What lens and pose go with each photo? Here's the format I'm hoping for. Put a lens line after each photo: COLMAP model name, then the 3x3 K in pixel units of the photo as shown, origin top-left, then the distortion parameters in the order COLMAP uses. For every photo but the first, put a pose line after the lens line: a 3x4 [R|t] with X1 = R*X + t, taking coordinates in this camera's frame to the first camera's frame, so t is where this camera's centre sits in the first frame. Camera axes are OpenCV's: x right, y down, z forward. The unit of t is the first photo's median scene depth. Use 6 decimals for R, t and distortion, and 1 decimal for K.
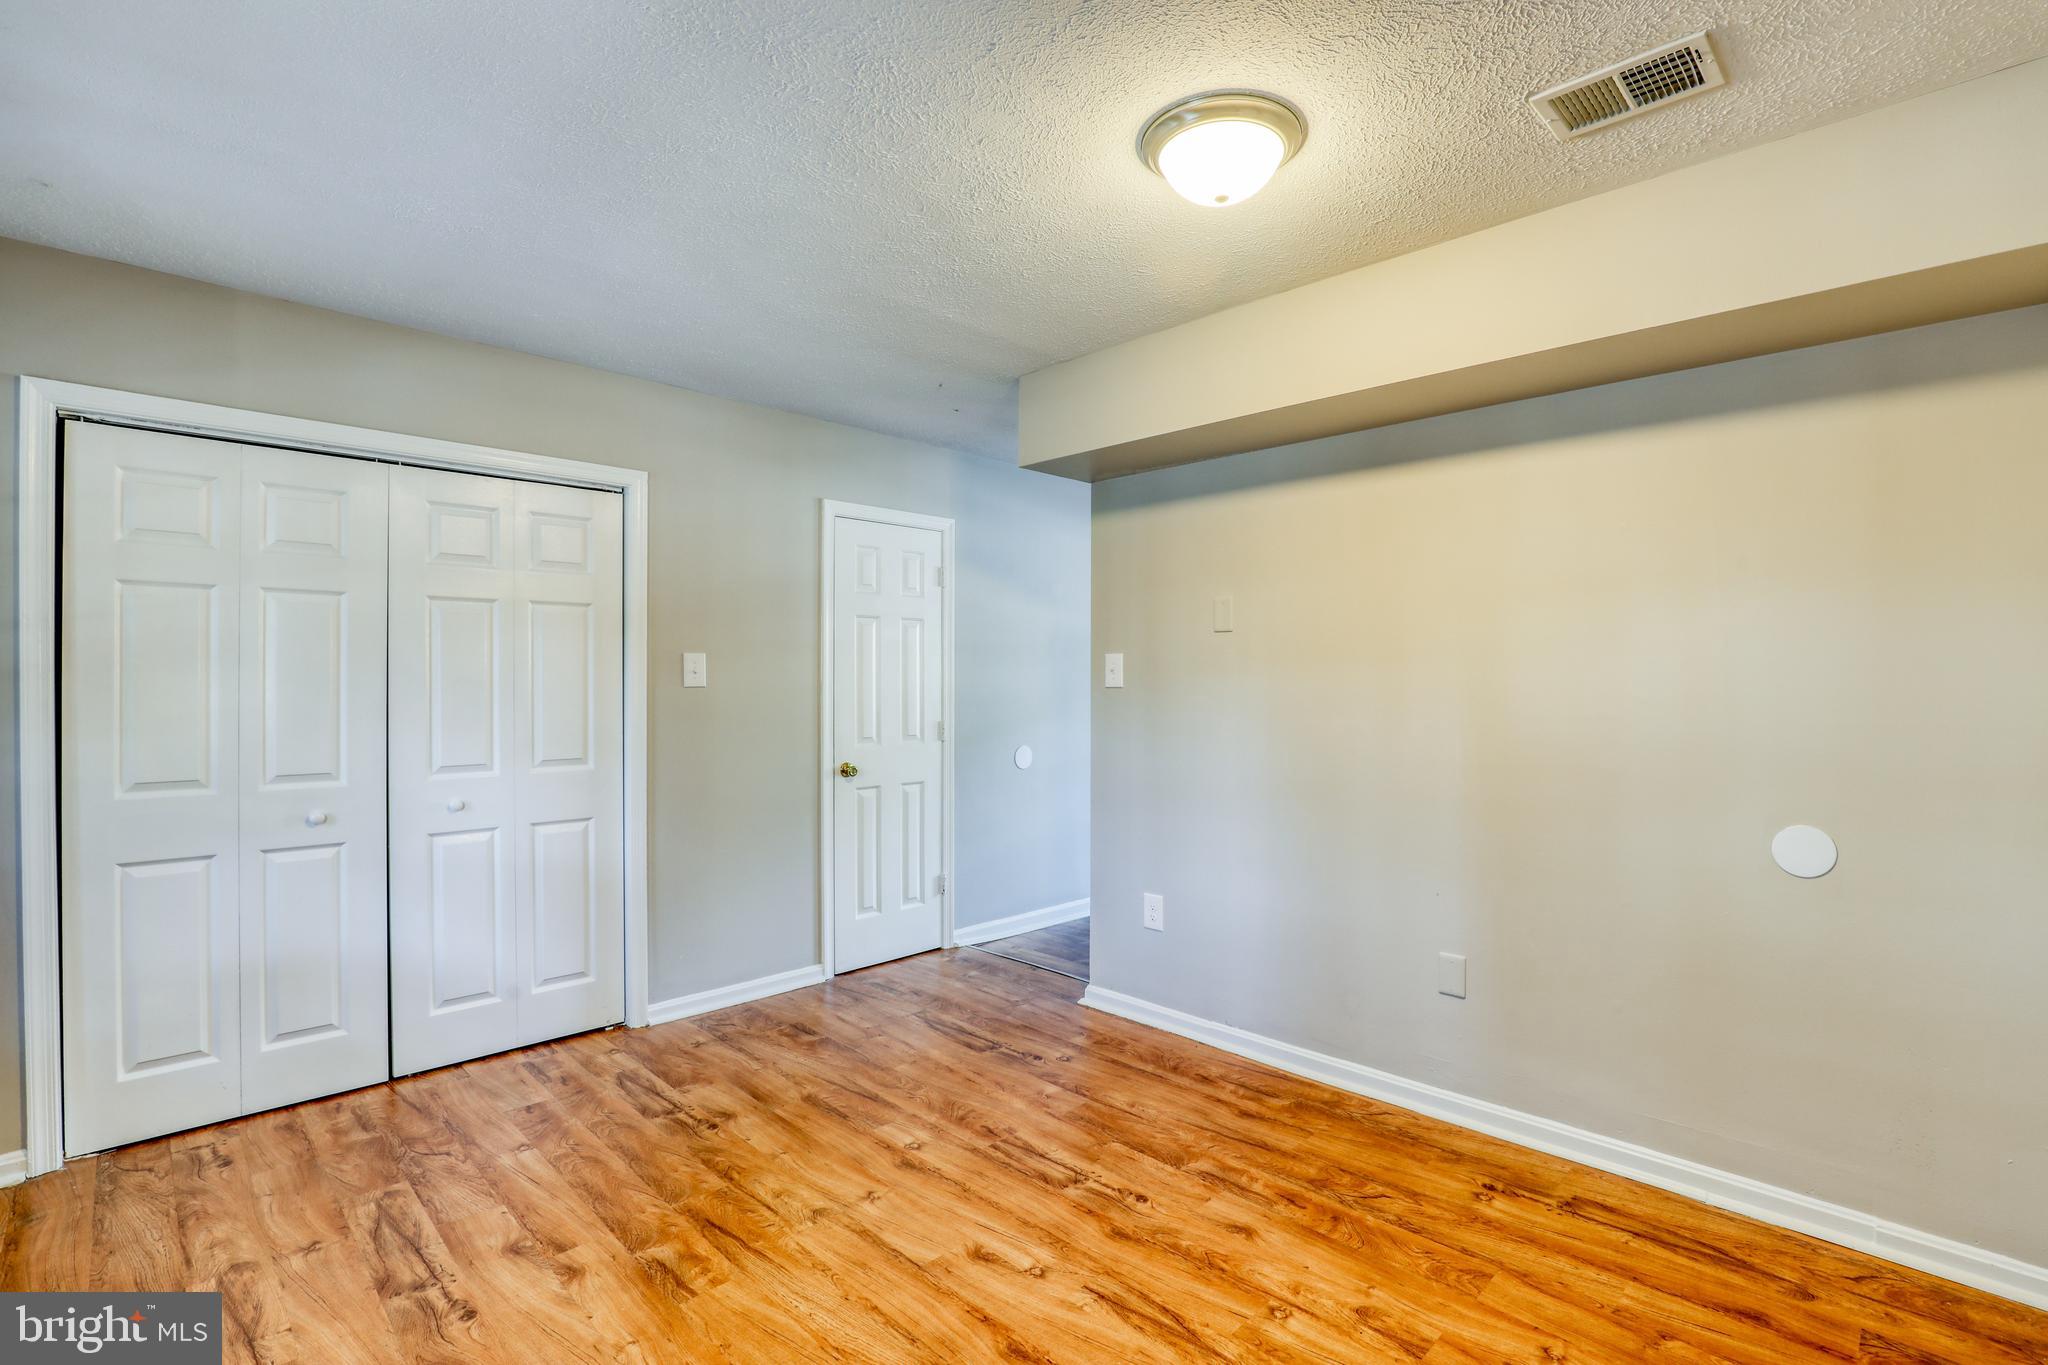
lens RADIAL K [[947.5, 0, 1029.6], [0, 947.5, 680.4], [0, 0, 1]] dist [-0.039064, 0.009028]
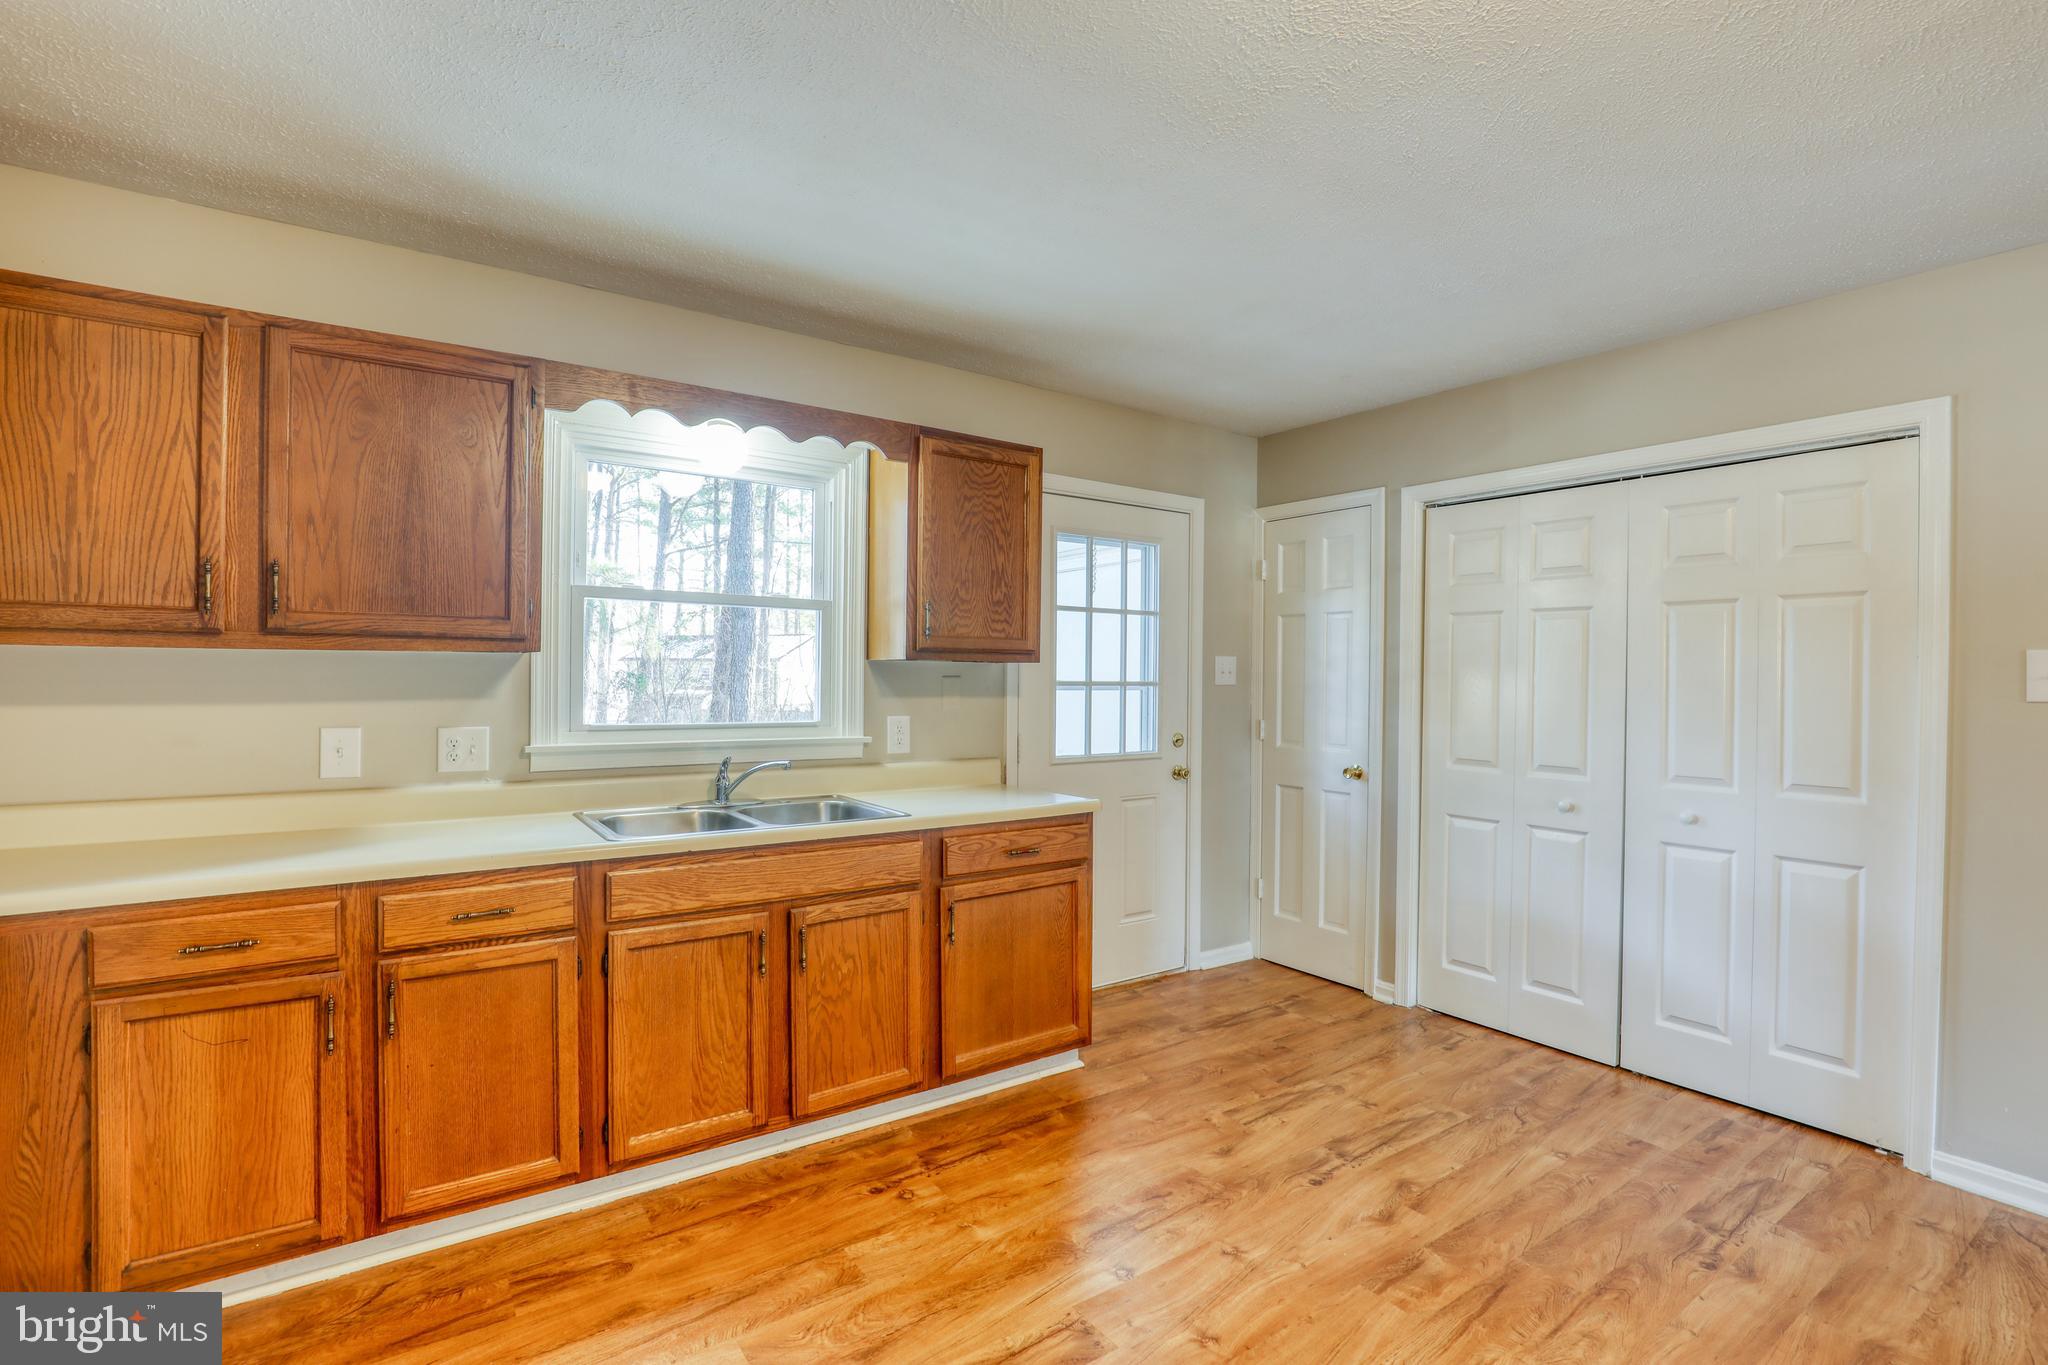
lens RADIAL K [[947.5, 0, 1029.6], [0, 947.5, 680.4], [0, 0, 1]] dist [-0.039064, 0.009028]
pose [[-0.175049, 0.002933, -0.984555, 0.445320], [-0.009378, 0.999945, 0.004647, -0.005461], [0.984515, 0.010047, -0.175012, 0.503844]]
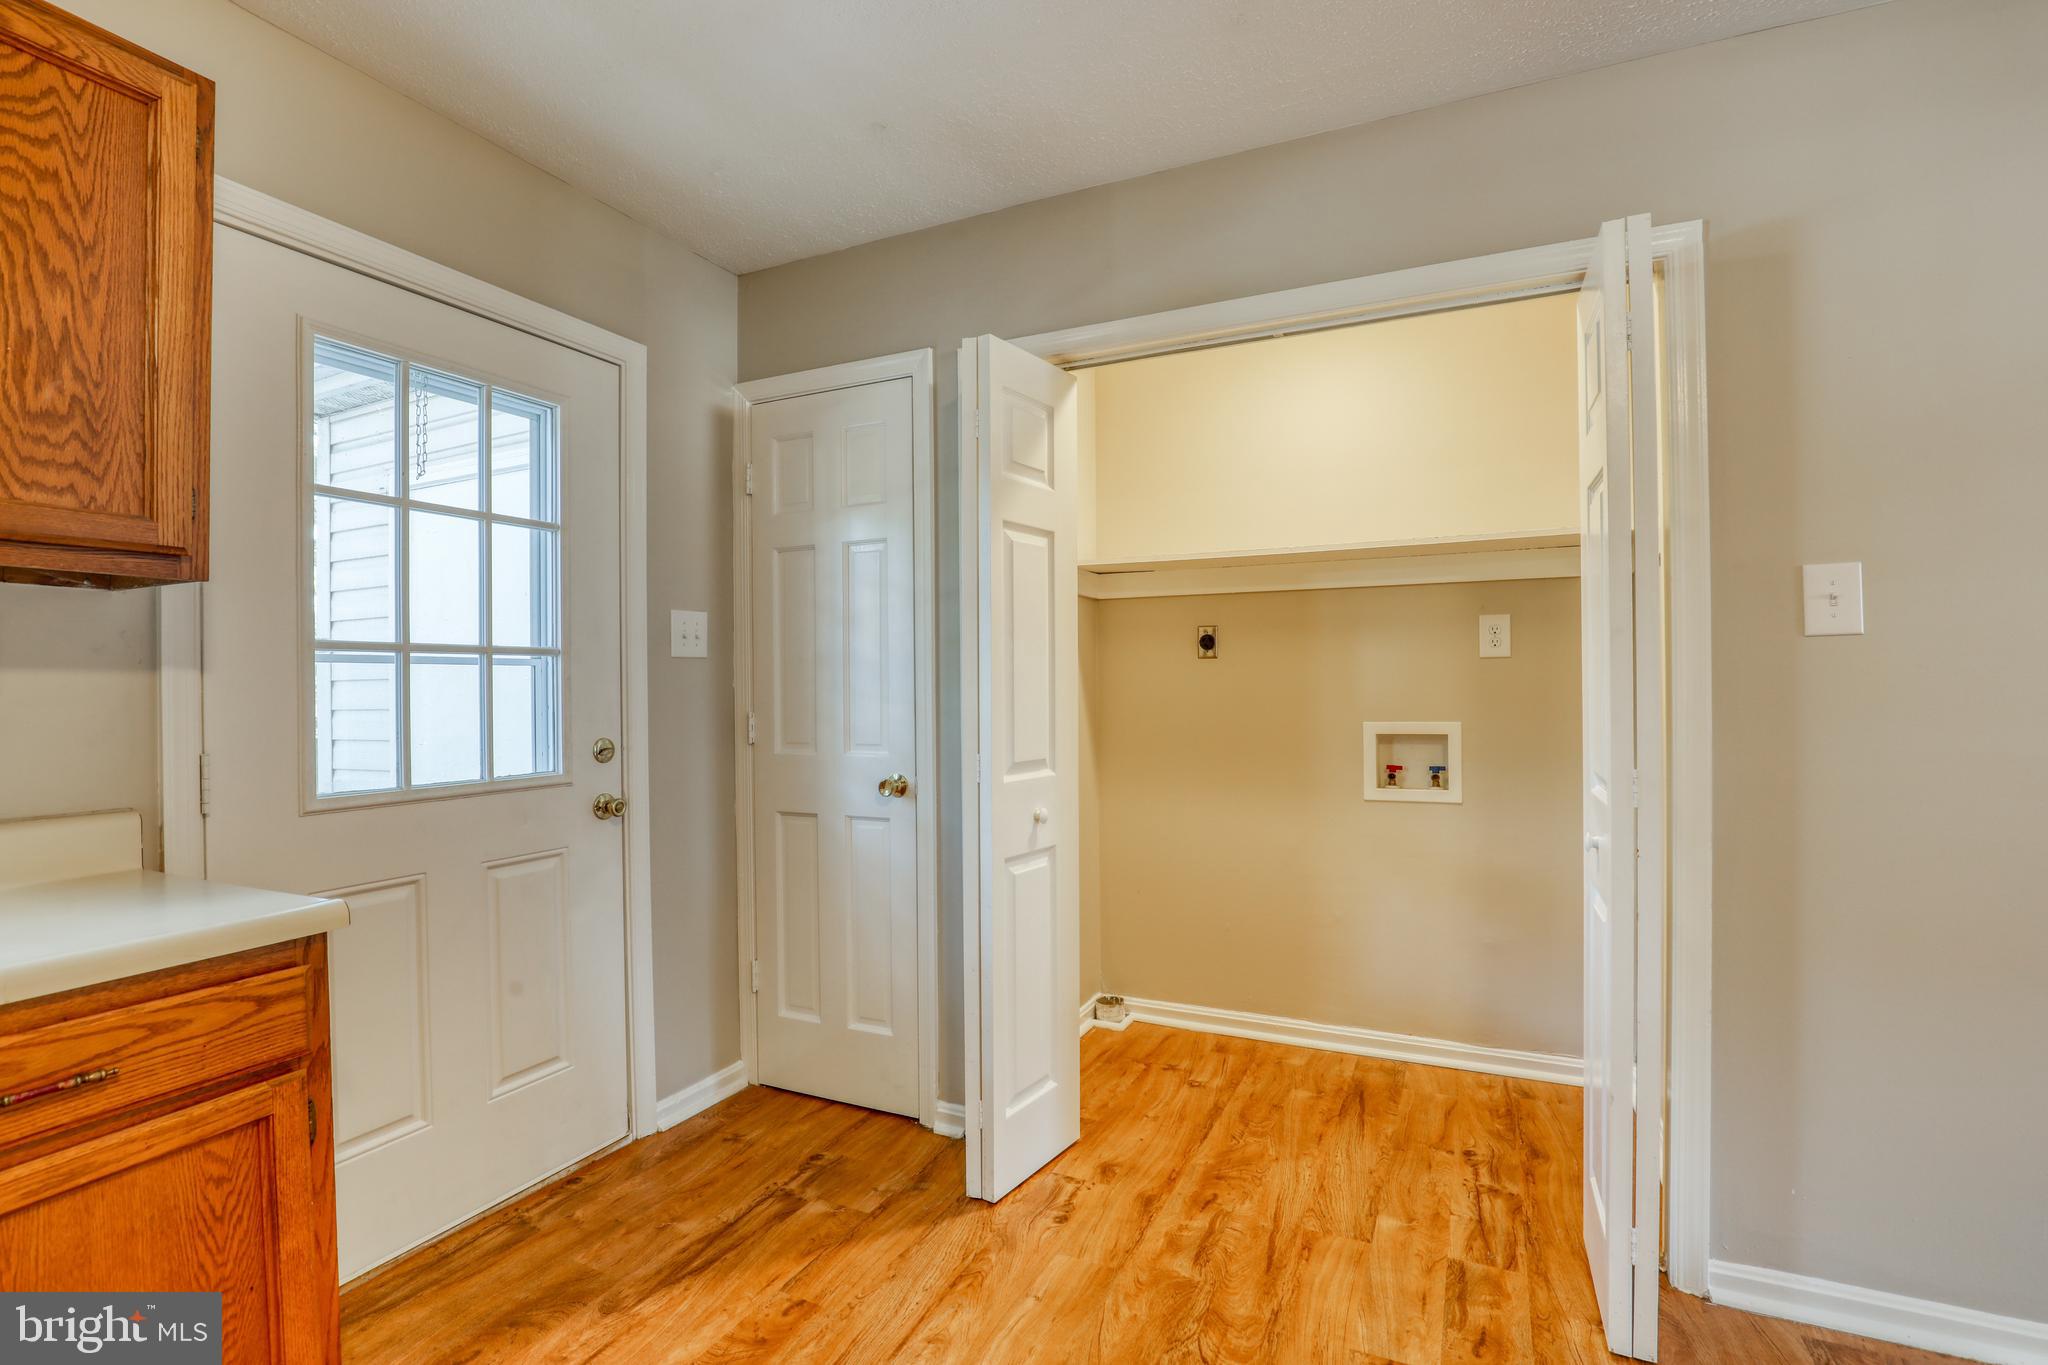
lens RADIAL K [[947.5, 0, 1029.6], [0, 947.5, 680.4], [0, 0, 1]] dist [-0.039064, 0.009028]
pose [[0.331848, -0.007803, -0.943301, -0.063699], [0.010852, 0.999931, -0.004454, 0.033038], [0.943271, -0.008758, 0.331910, 0.551118]]
